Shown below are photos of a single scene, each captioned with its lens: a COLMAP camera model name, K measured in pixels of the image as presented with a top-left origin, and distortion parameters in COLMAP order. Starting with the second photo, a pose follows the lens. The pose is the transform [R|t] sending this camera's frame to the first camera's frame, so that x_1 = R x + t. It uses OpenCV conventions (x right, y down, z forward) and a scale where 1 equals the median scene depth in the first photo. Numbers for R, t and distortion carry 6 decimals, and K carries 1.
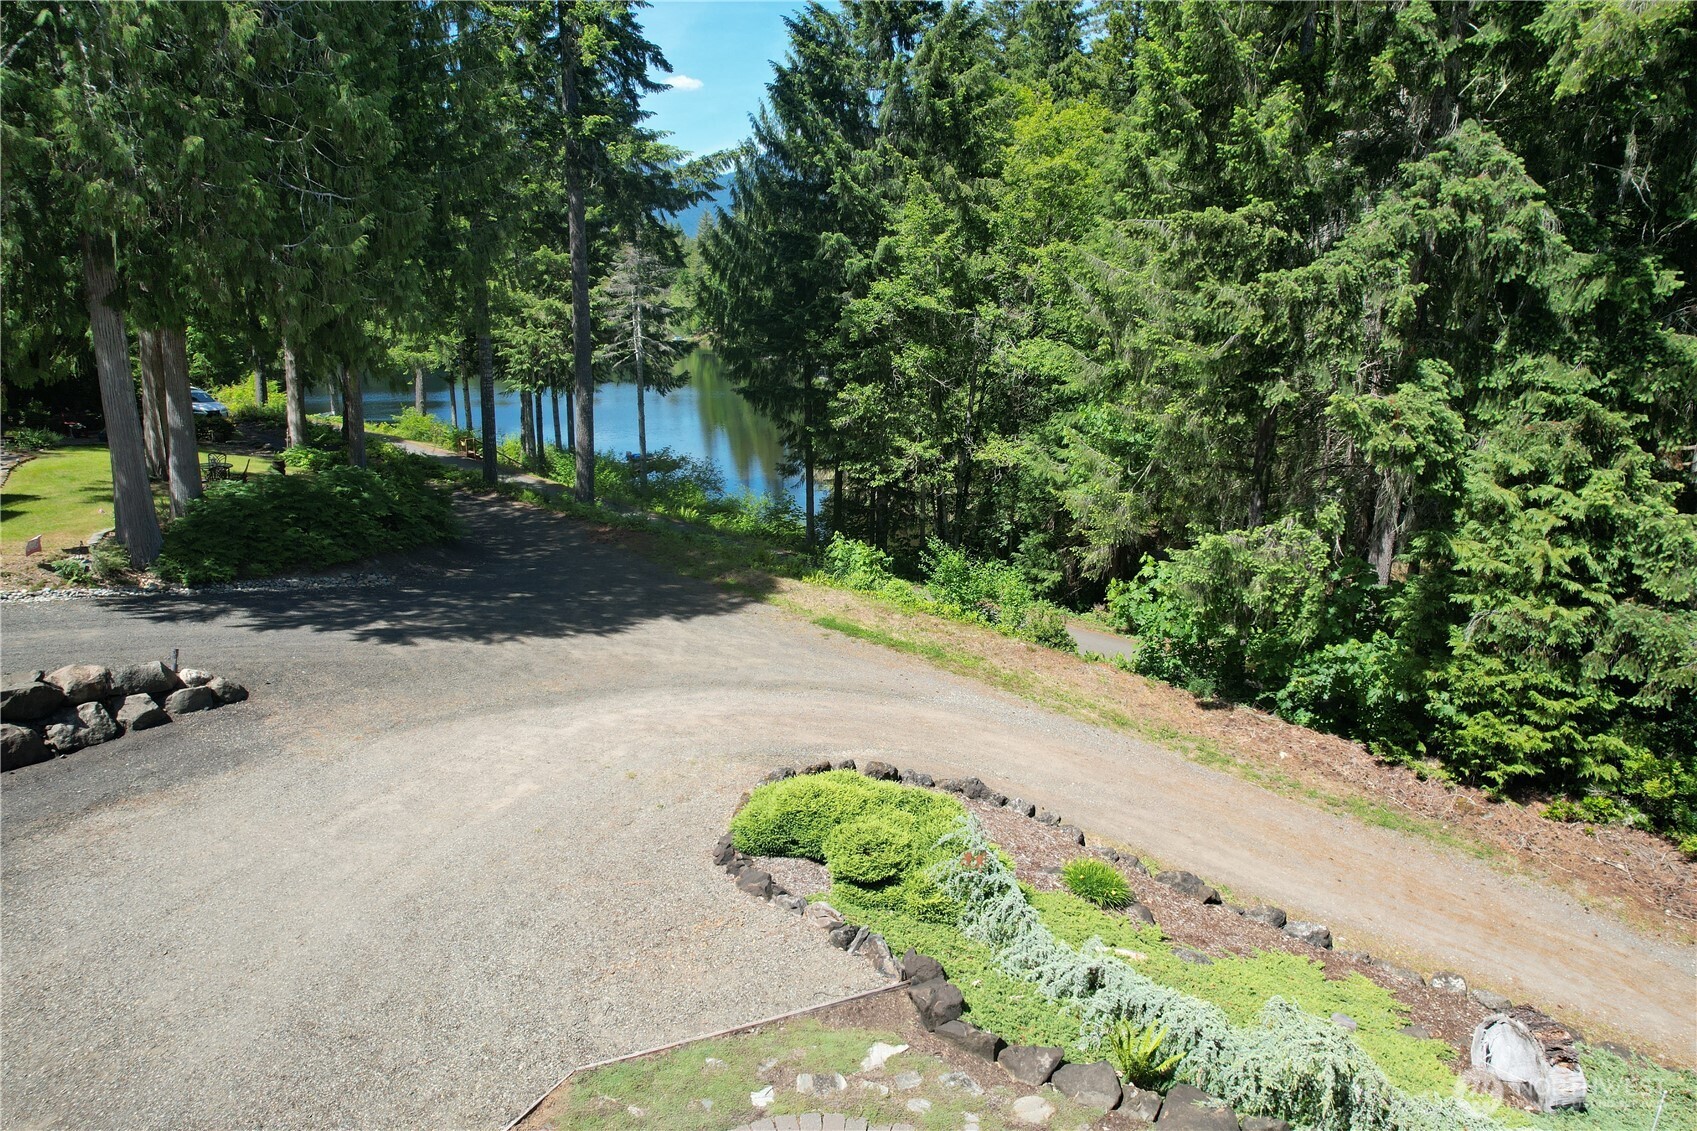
lens RADIAL K [[1076.4, 0, 848.3], [0, 1076.4, 577.2], [0, 0, 1]] dist [-0.049326, 0.003316]
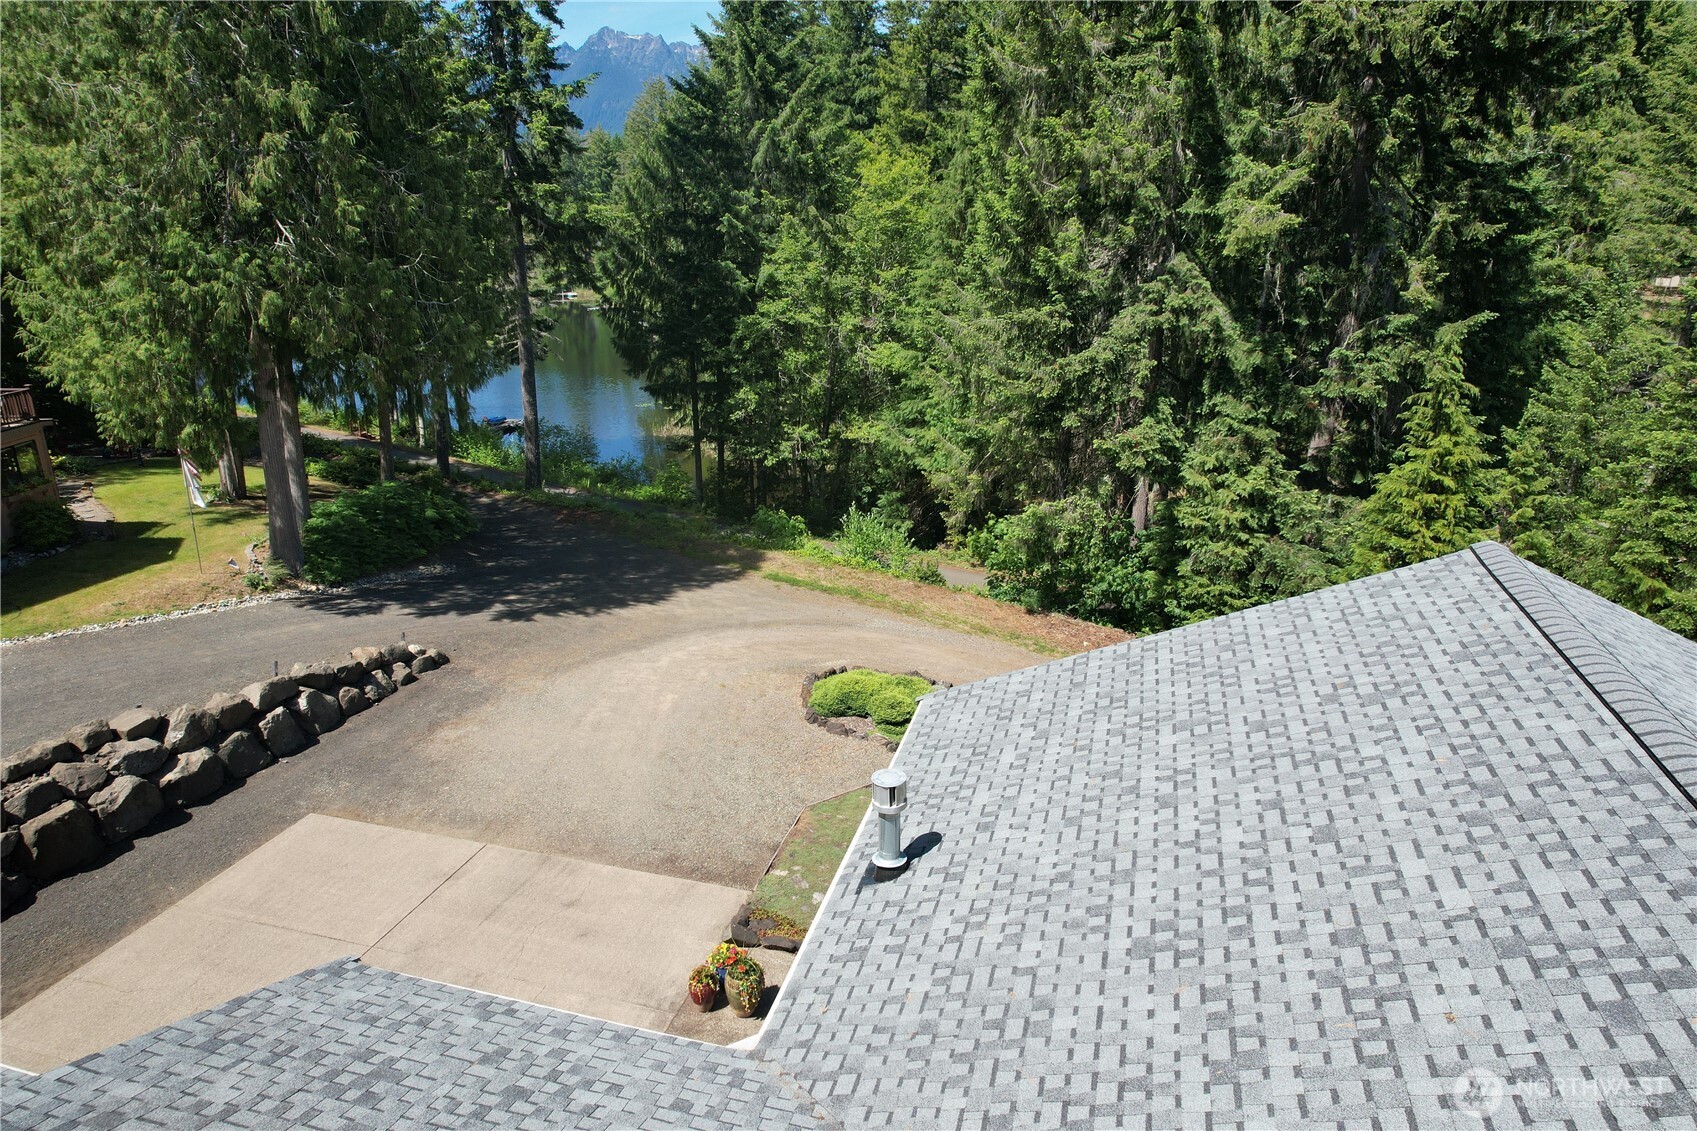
lens RADIAL K [[1076.4, 0, 848.3], [0, 1076.4, 577.2], [0, 0, 1]] dist [-0.049326, 0.003316]
pose [[0.979899, -0.067794, 0.187620, -0.234596], [0.053826, 0.995454, 0.078573, -0.078343], [-0.192093, -0.066895, 0.979094, -0.501414]]
